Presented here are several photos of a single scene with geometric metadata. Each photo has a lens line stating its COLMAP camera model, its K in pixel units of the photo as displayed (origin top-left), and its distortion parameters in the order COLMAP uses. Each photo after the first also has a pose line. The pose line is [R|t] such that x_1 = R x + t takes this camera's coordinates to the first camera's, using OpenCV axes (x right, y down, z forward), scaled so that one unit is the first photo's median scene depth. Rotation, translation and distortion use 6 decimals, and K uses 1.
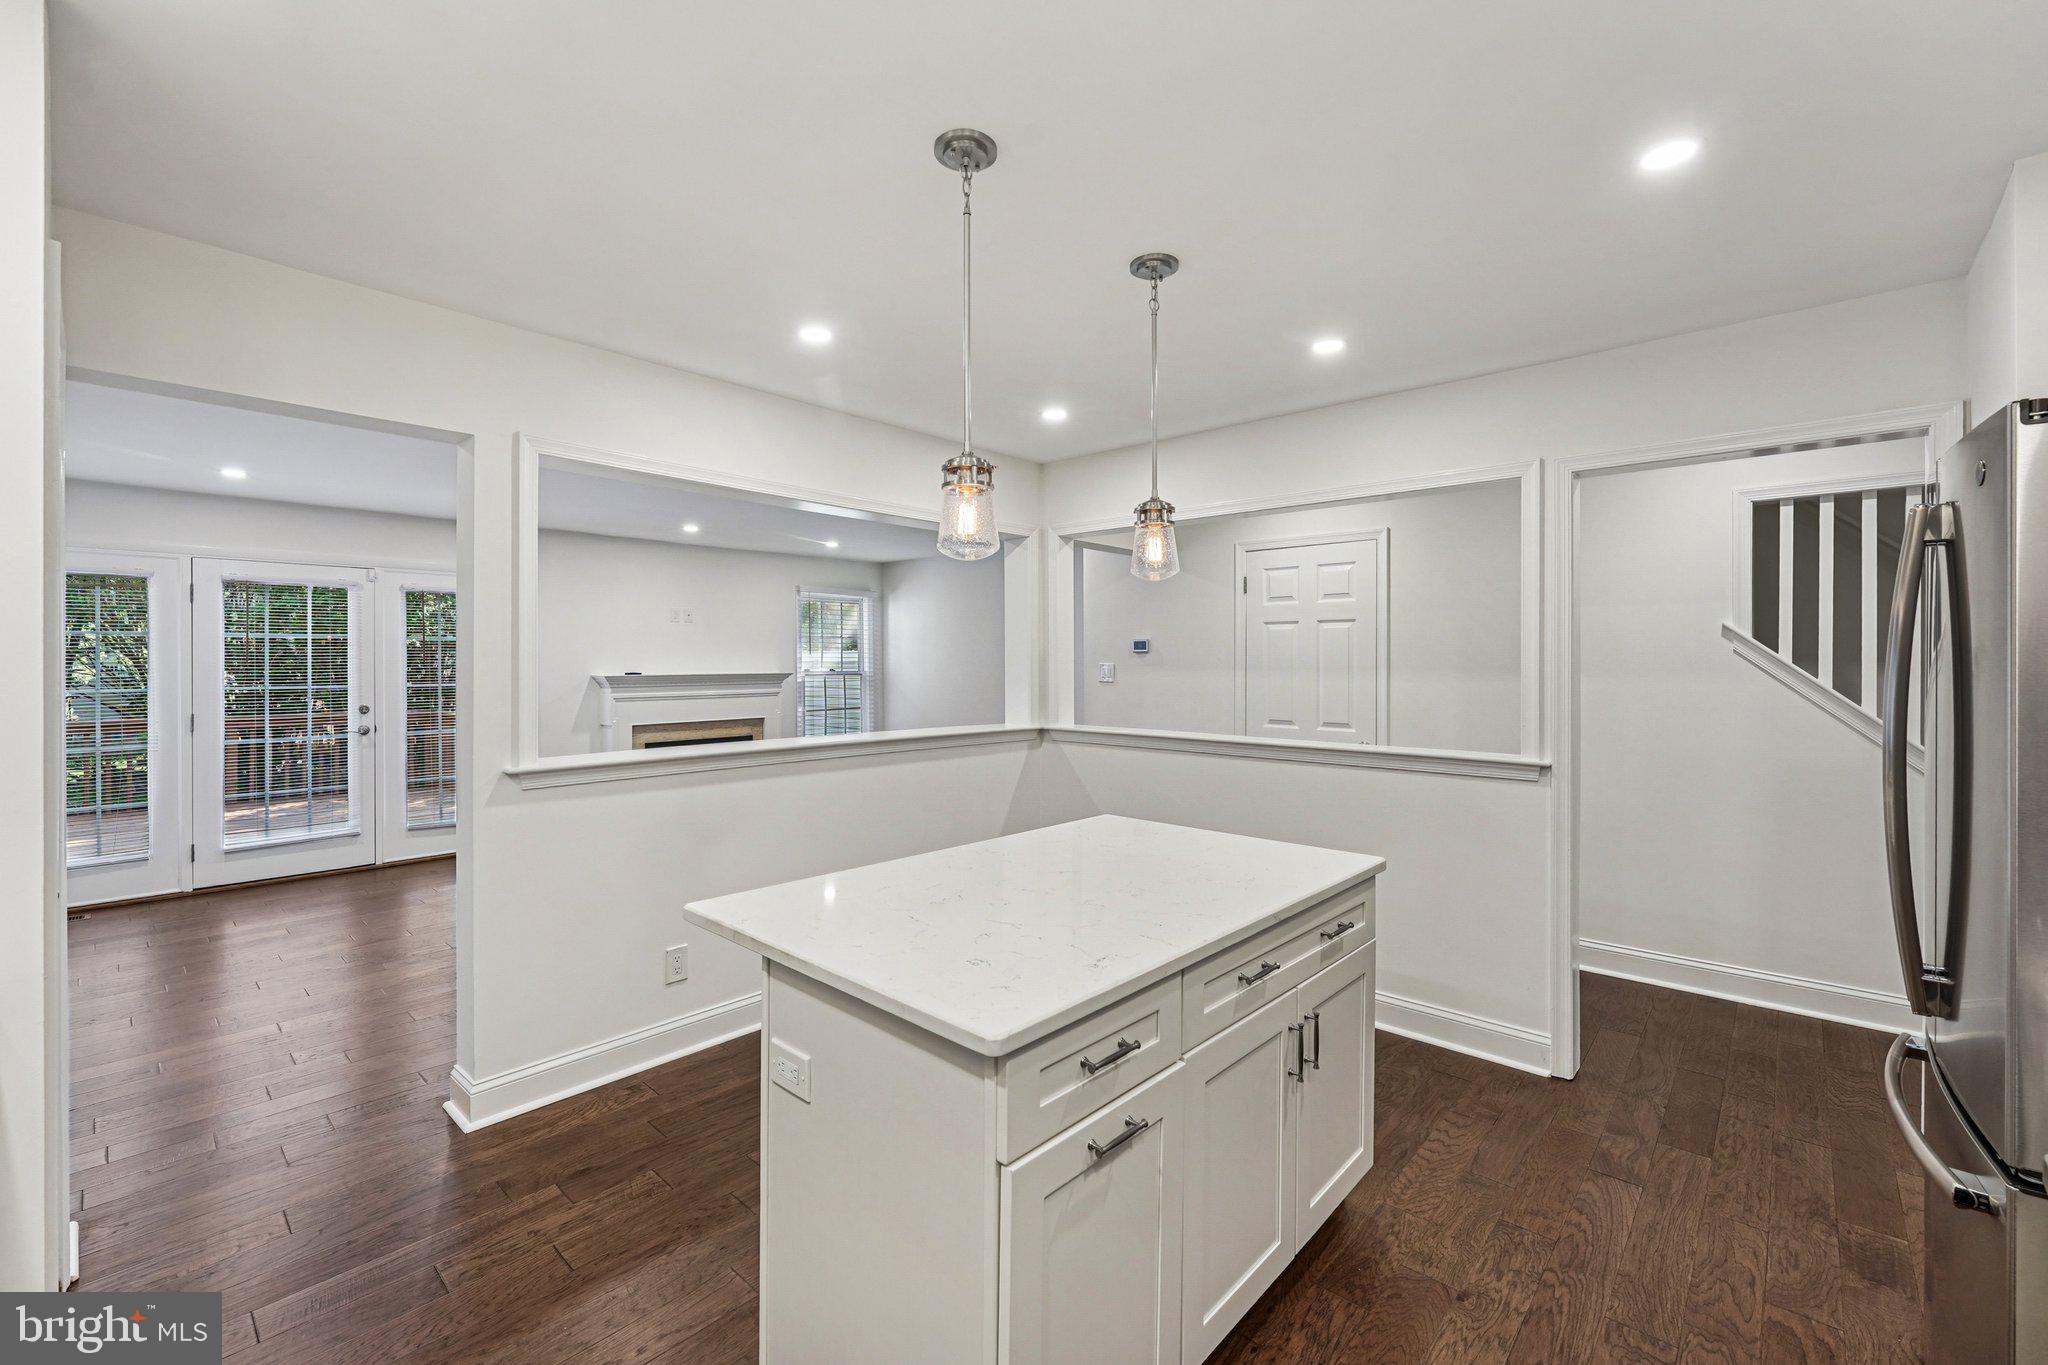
lens RADIAL K [[844.3, 0, 1018.2], [0, 844.3, 667.7], [0, 0, 1]] dist [-0.001864, 0.001234]
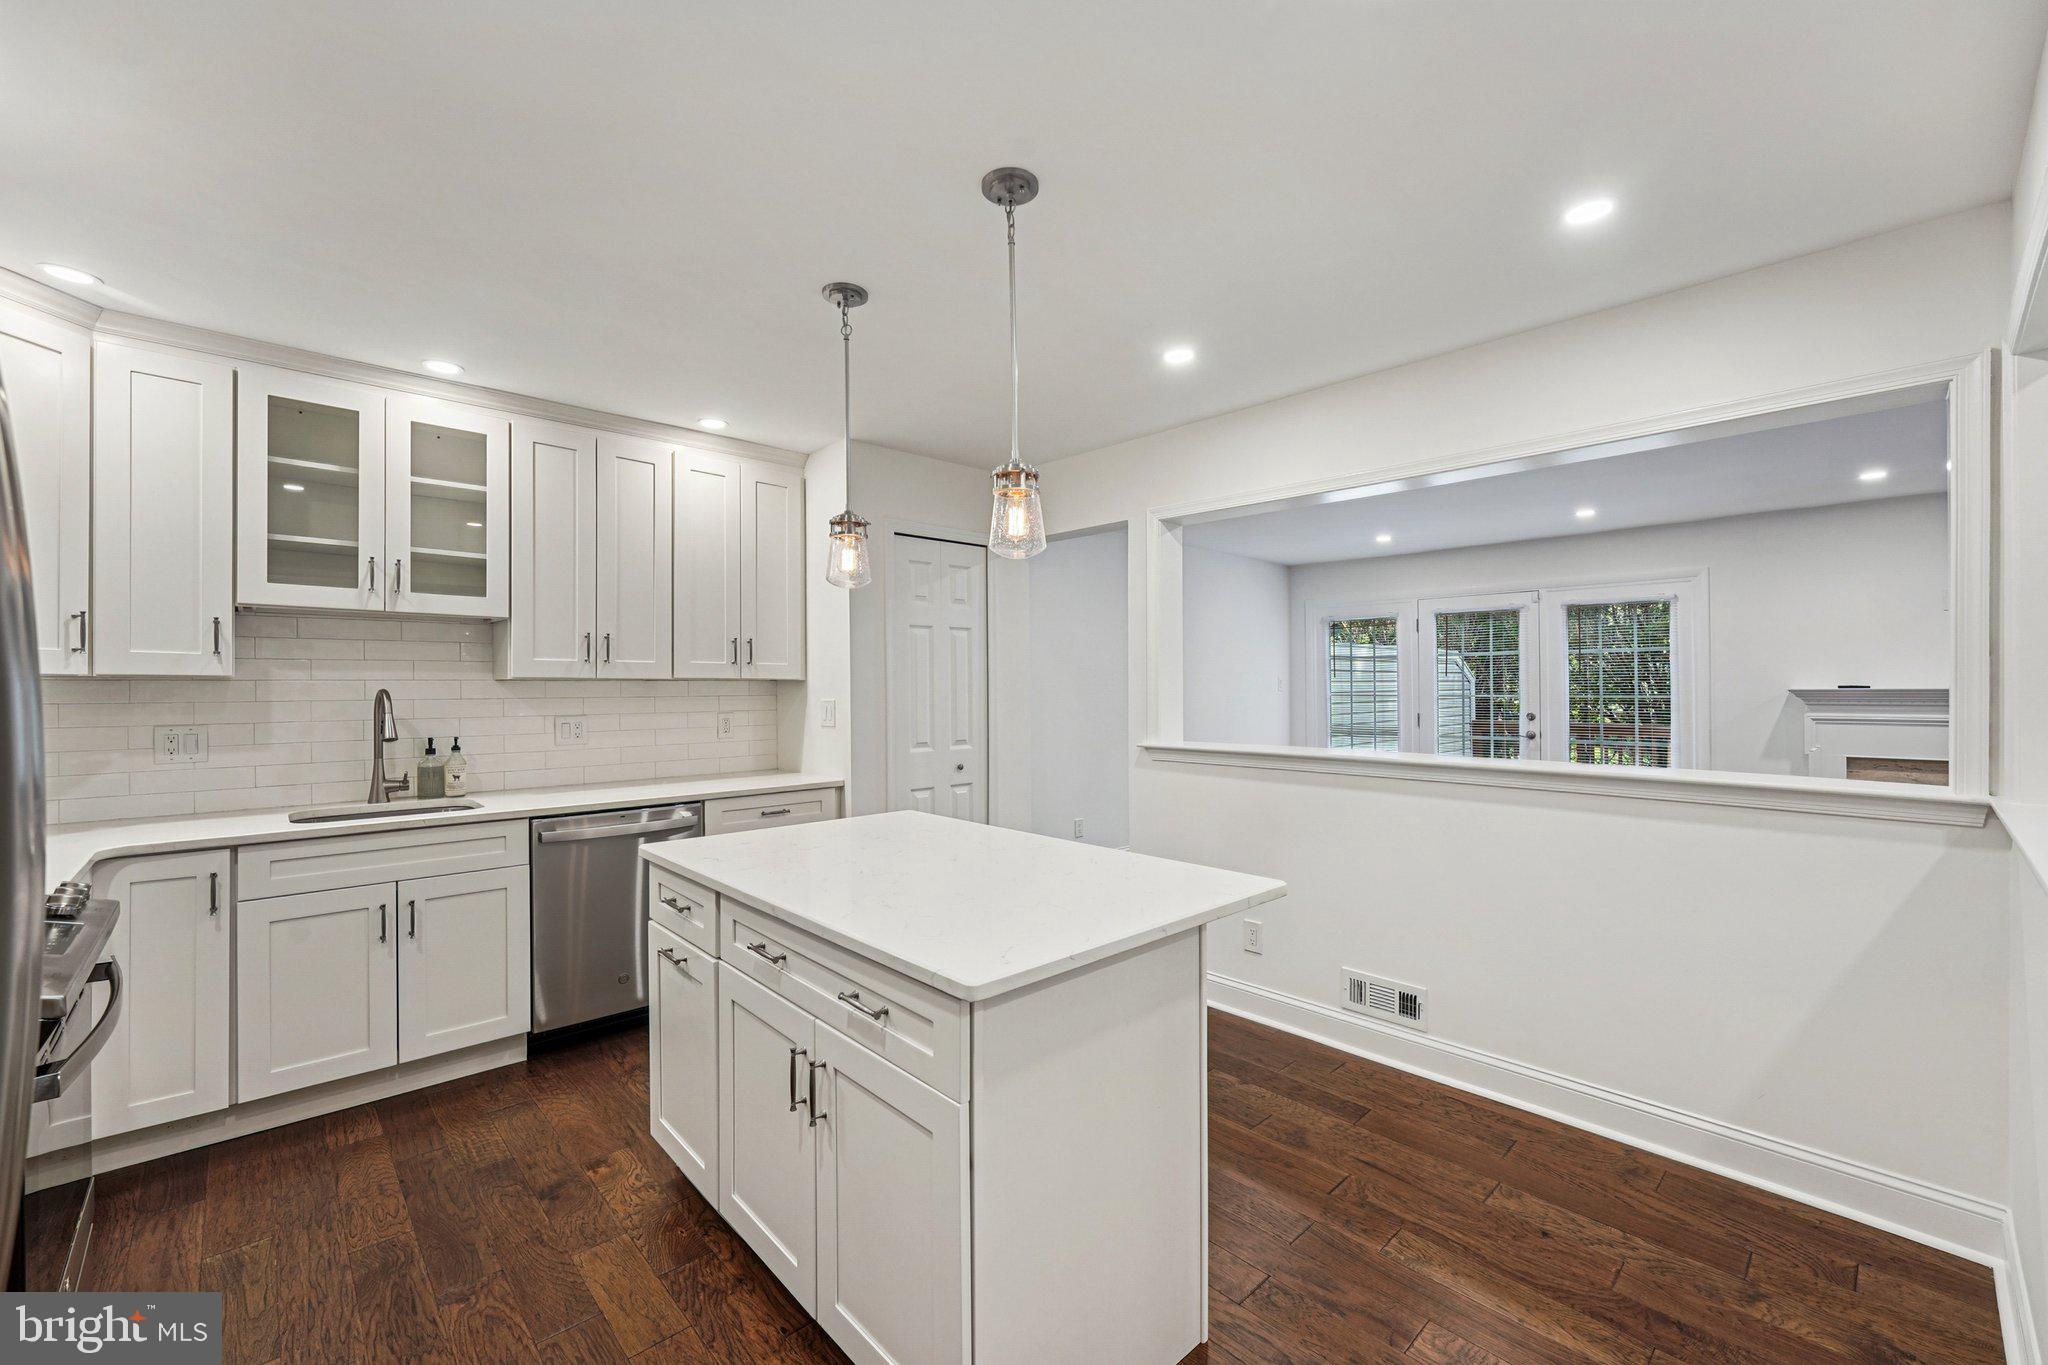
lens RADIAL K [[844.3, 0, 1033.0], [0, 844.3, 688.9], [0, 0, 1]] dist [-0.001864, 0.001234]
pose [[-0.068897, 0.006555, -0.997602, 0.395091], [-0.003821, 0.999969, 0.006835, 0.007985], [0.997616, 0.004283, -0.068870, 0.424339]]
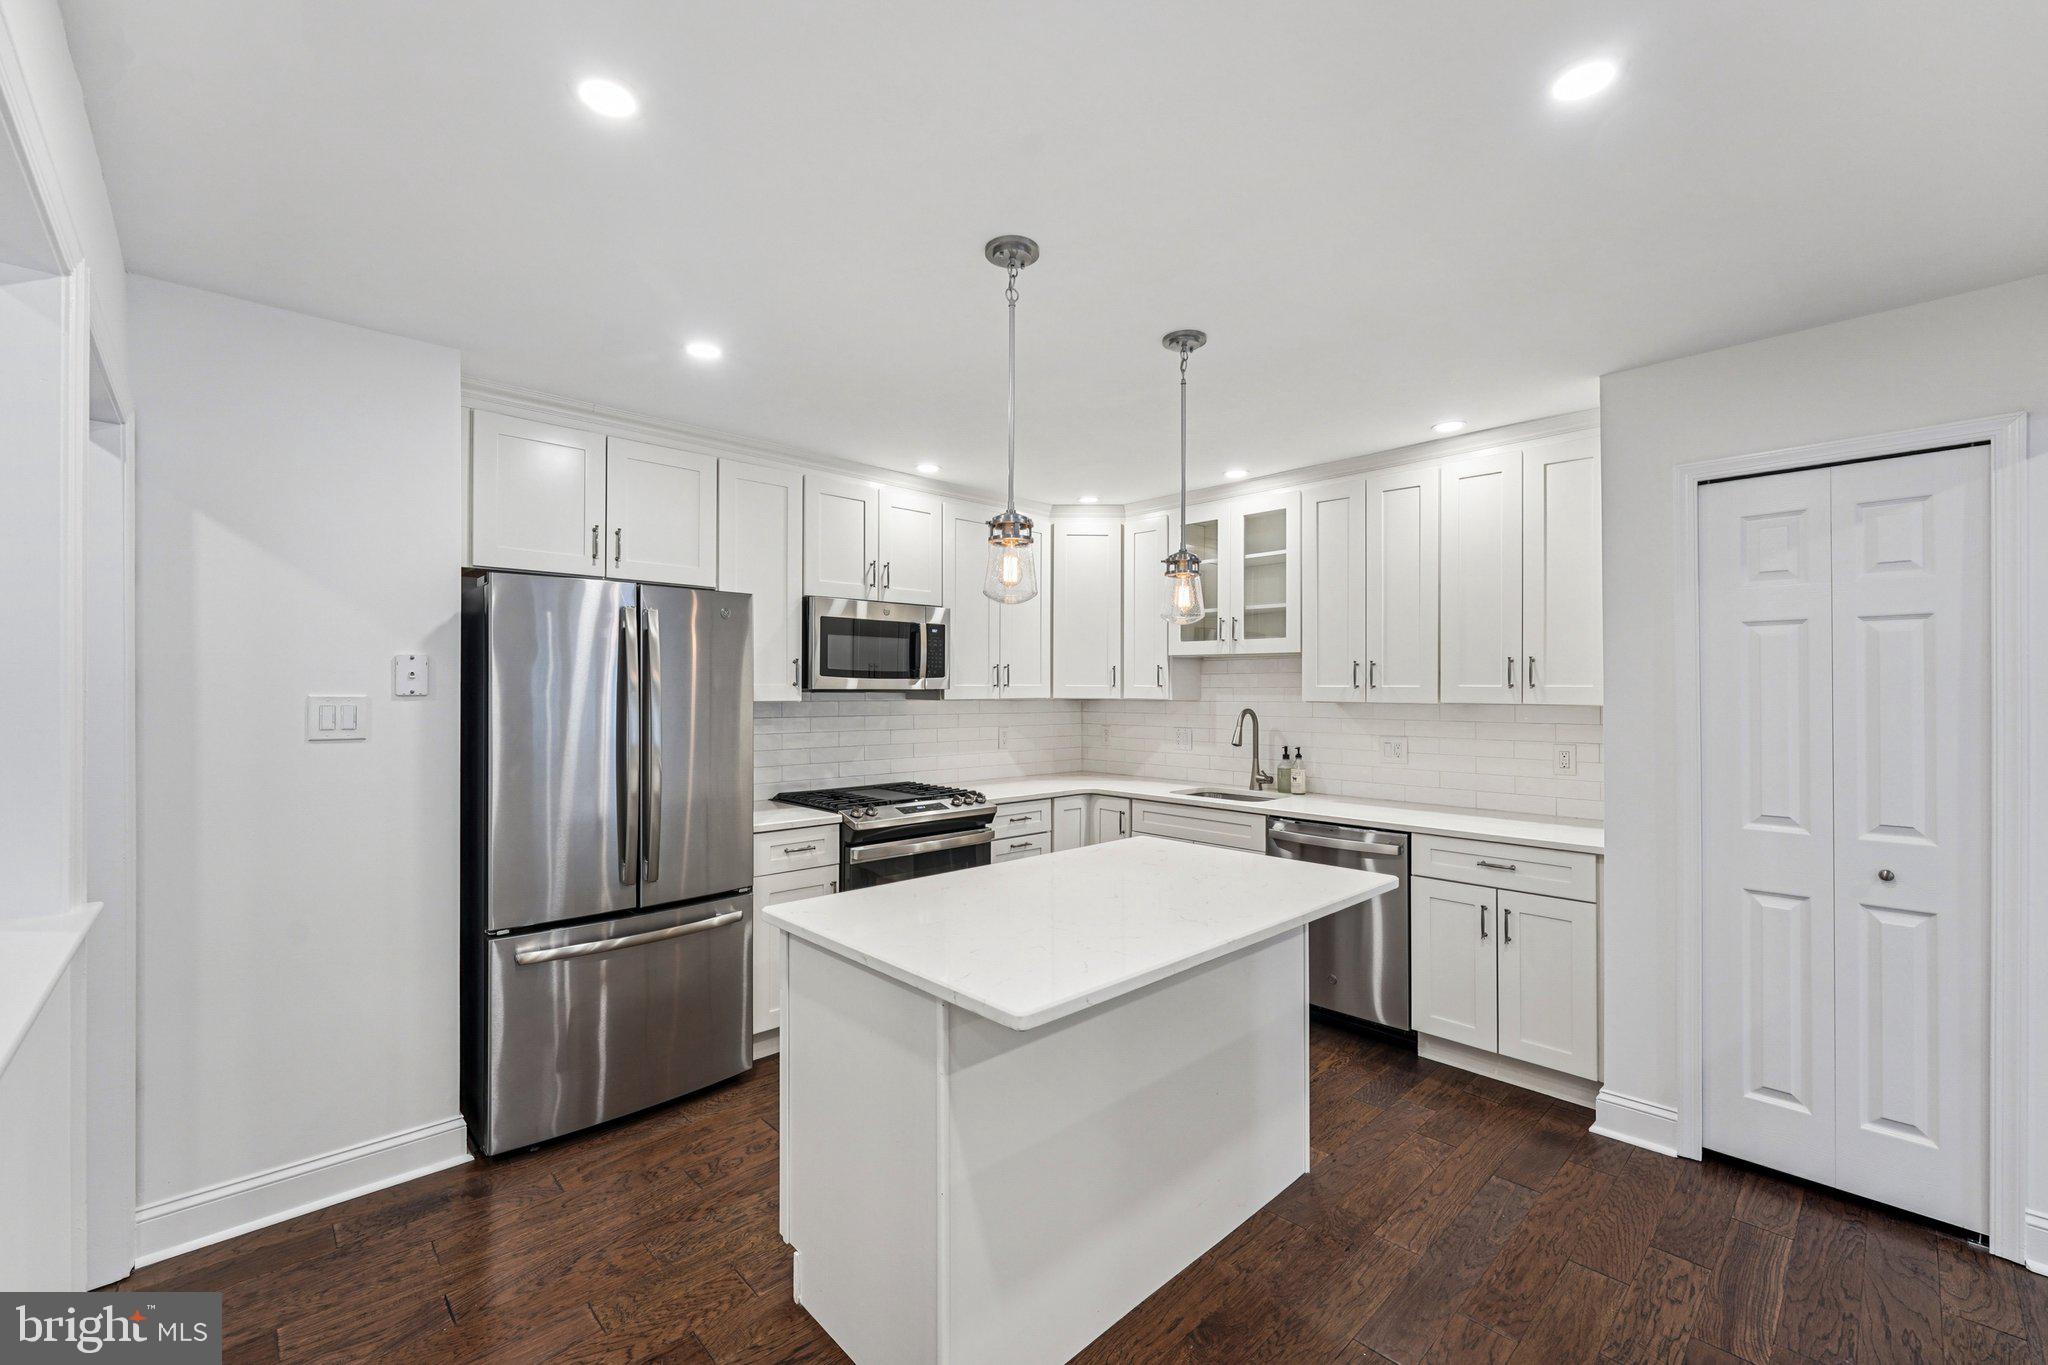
lens RADIAL K [[844.3, 0, 1024.7], [0, 844.3, 685.9], [0, 0, 1]] dist [-0.001864, 0.001234]
pose [[-0.997416, -0.002889, 0.071786, 0.031222], [-0.002913, 0.999996, -0.000238, -0.006169], [-0.071785, -0.000446, -0.997420, 0.740123]]
